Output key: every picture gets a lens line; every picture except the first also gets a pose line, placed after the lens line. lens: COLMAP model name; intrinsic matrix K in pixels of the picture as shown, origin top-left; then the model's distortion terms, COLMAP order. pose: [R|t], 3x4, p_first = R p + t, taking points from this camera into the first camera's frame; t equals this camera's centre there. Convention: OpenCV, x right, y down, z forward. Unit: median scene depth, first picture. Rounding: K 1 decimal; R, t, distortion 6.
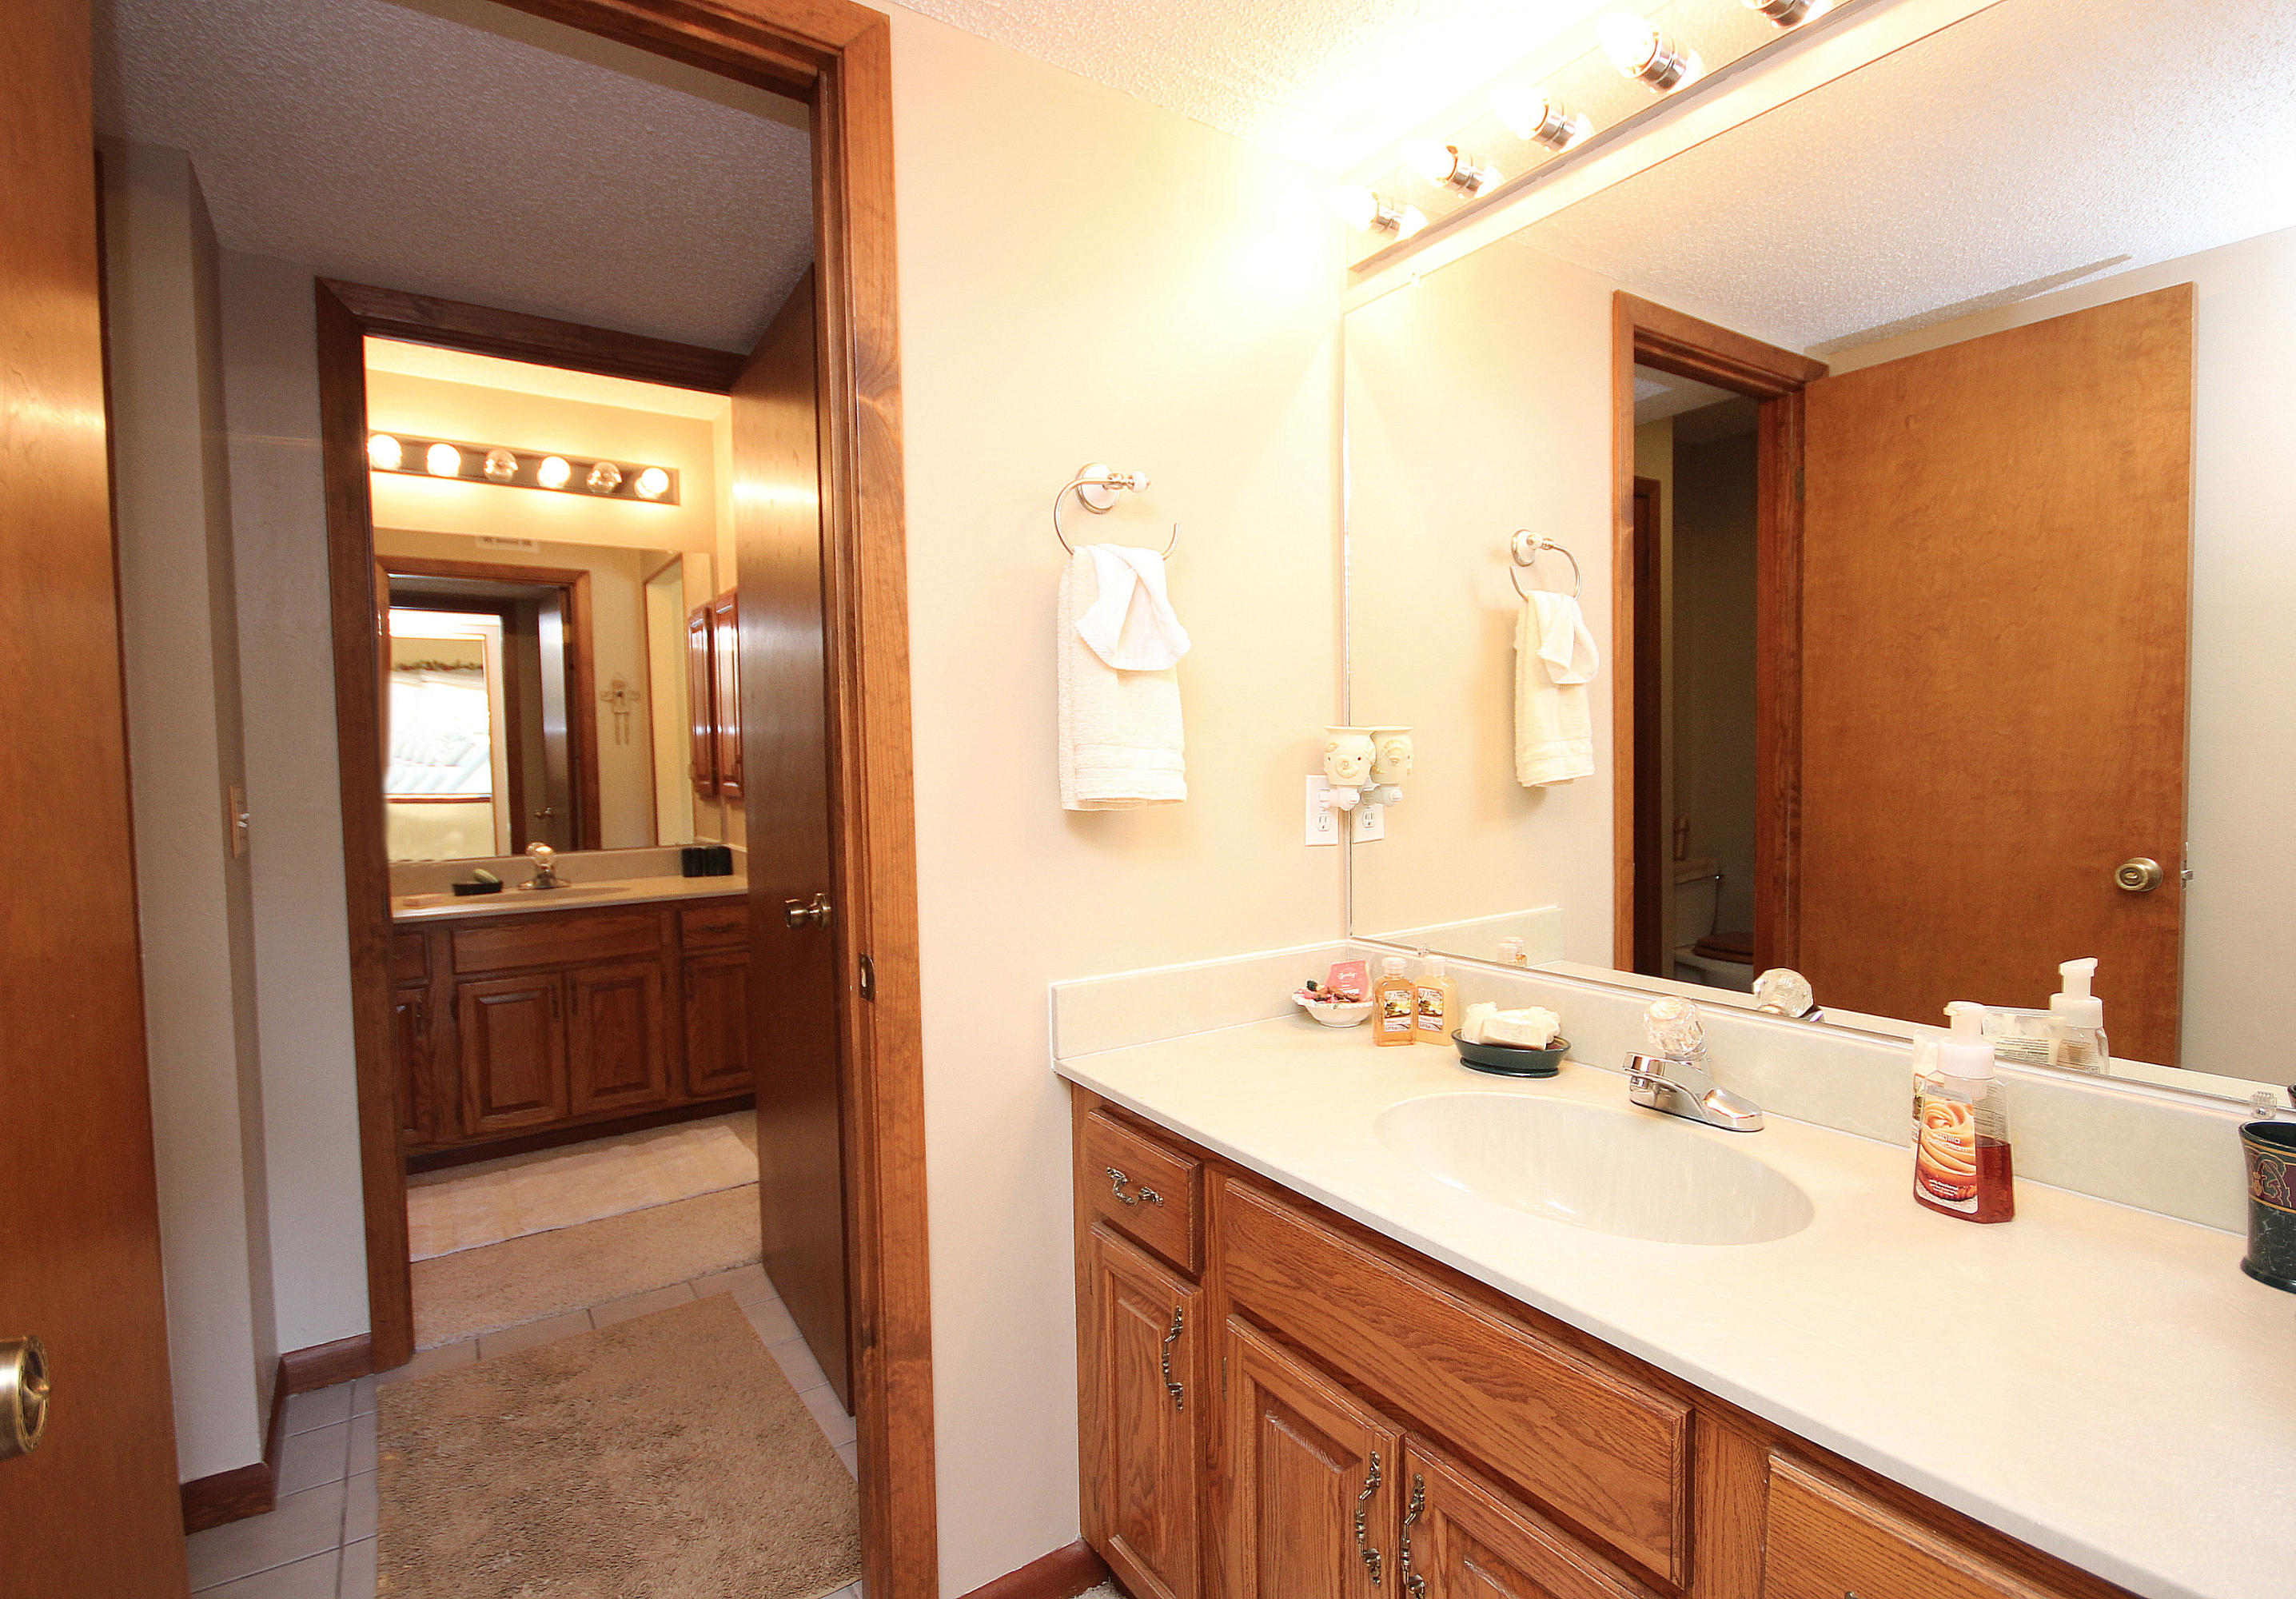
lens RADIAL K [[1083.3, 0, 1159.7], [0, 1083.3, 811.7], [0, 0, 1]] dist [0.029129, 0.000365]
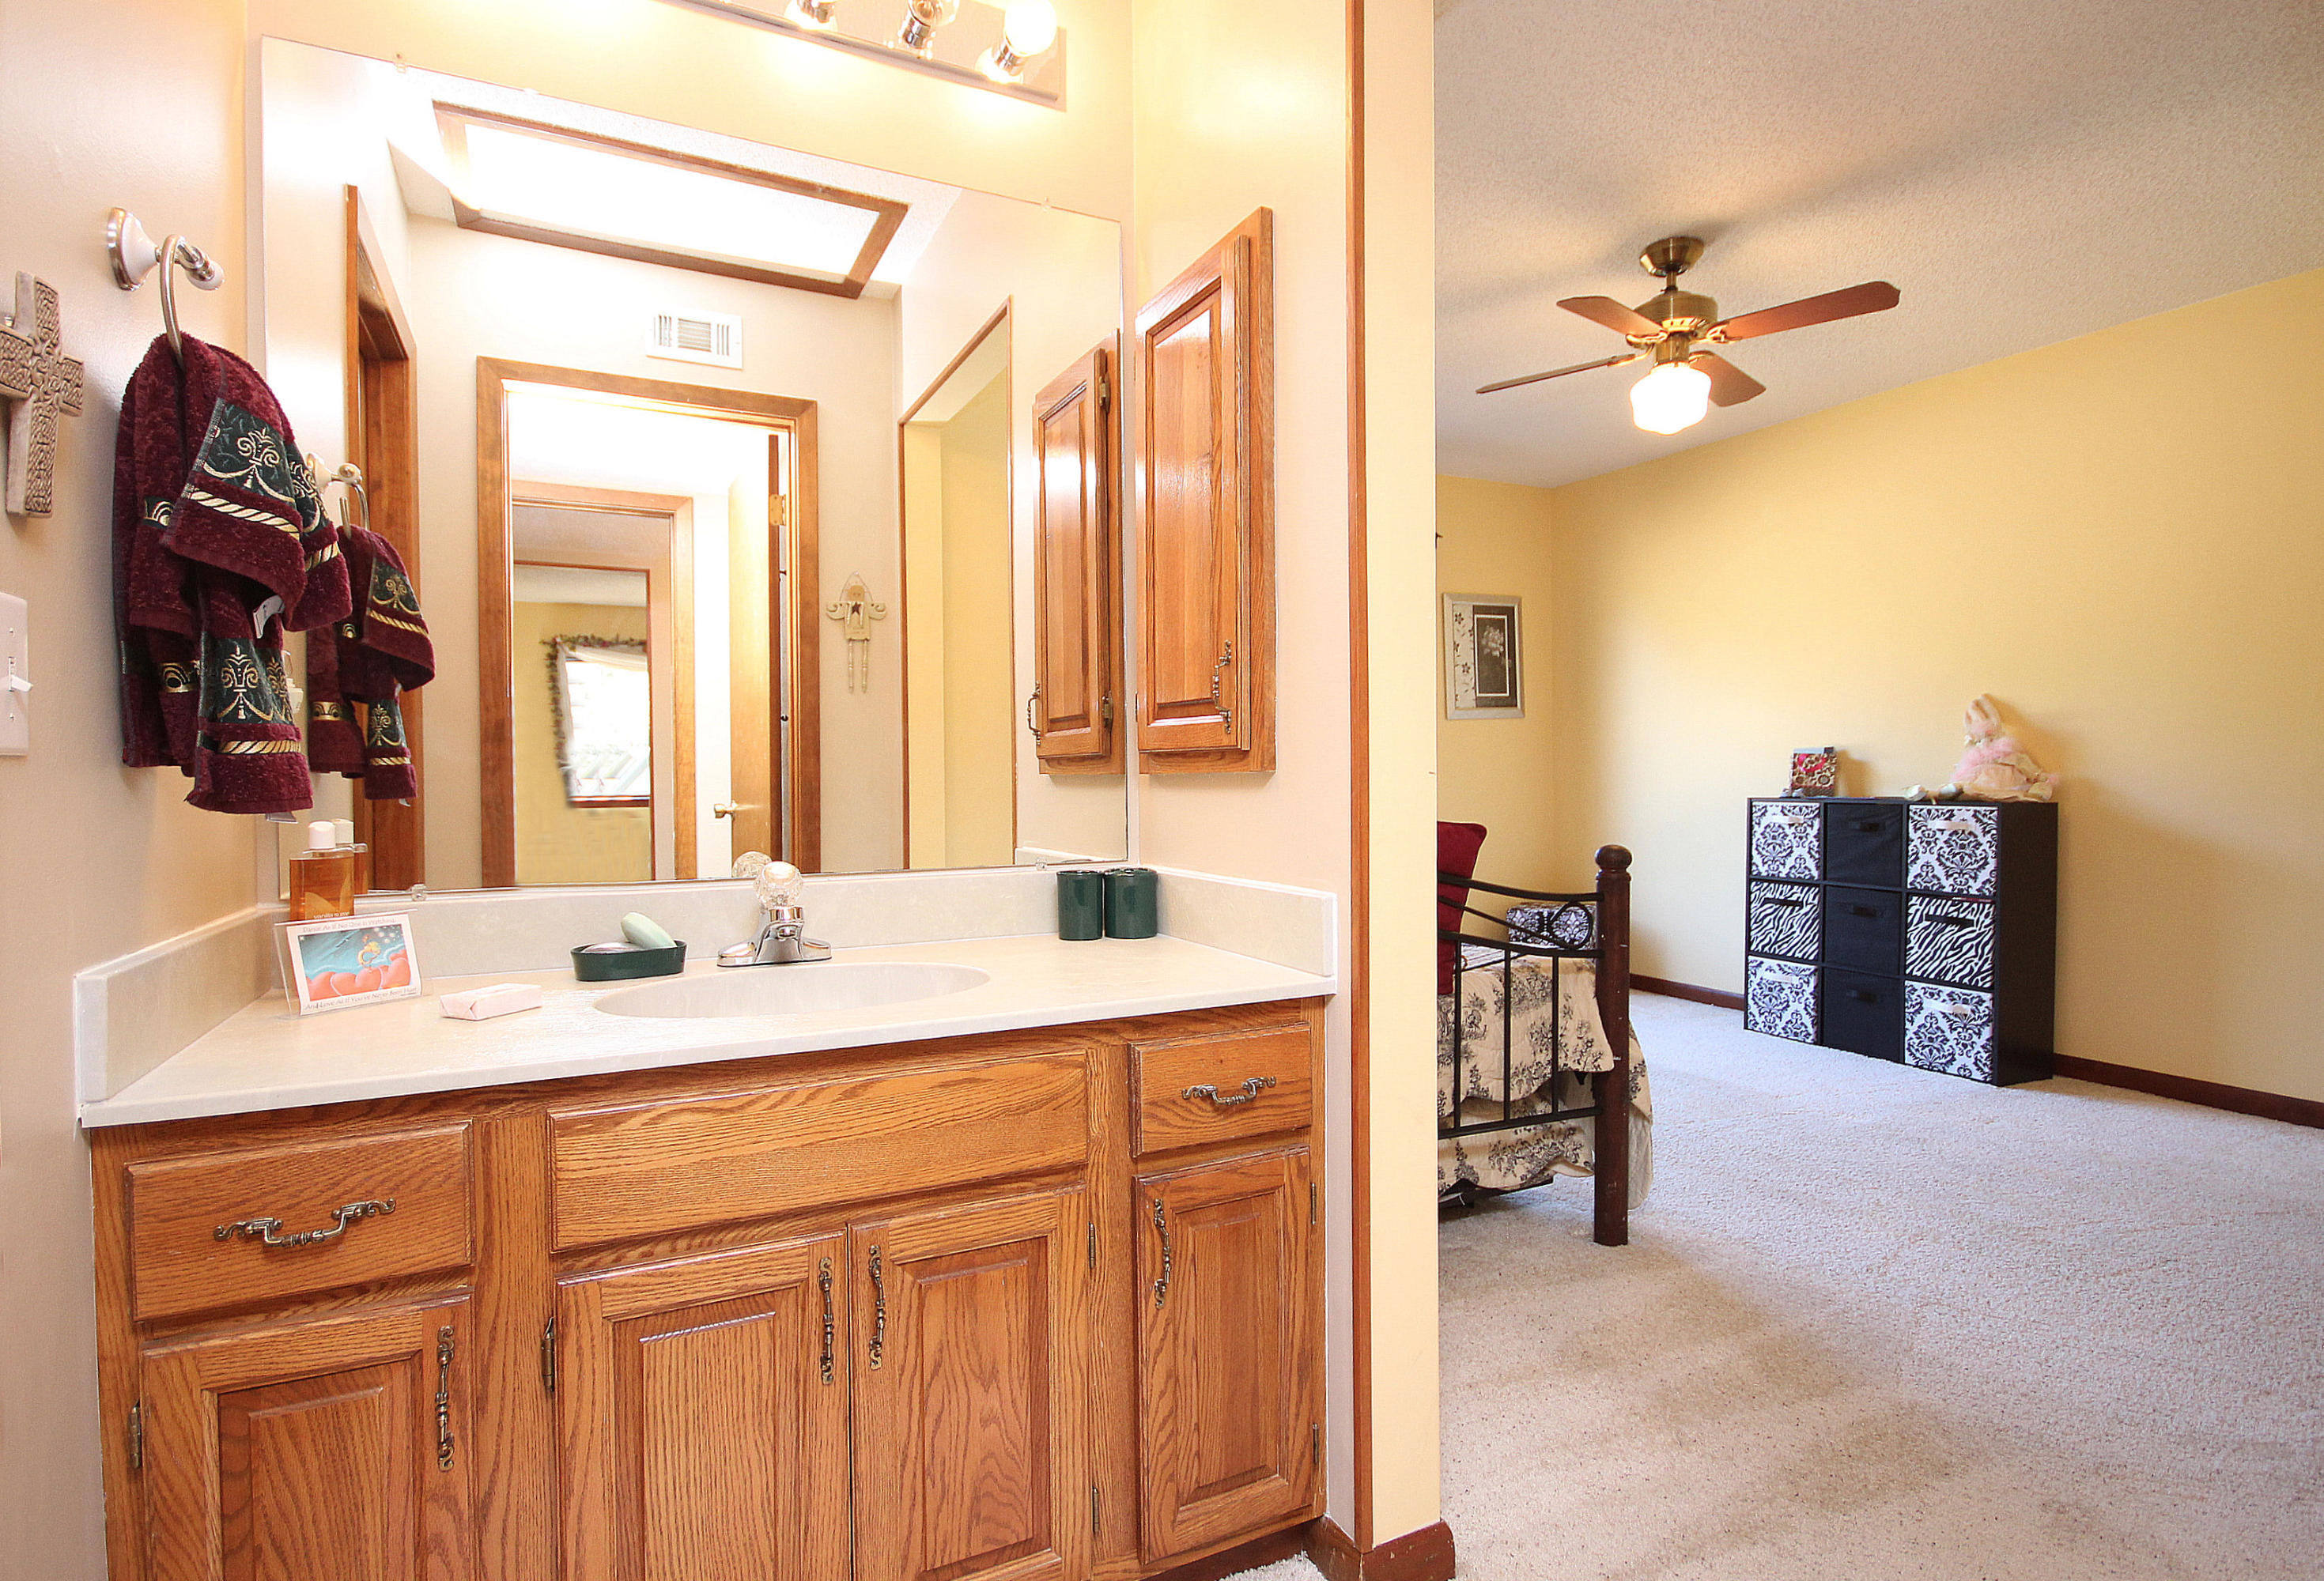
lens RADIAL K [[1163.3, 0, 1130.5], [0, 1163.3, 795.2], [0, 0, 1]] dist [0.006214, 0.001551]
pose [[0.988221, 0.011545, -0.152595, -0.385364], [-0.017331, 0.999178, -0.036637, 0.022075], [0.152047, 0.038850, 0.987609, 0.618888]]
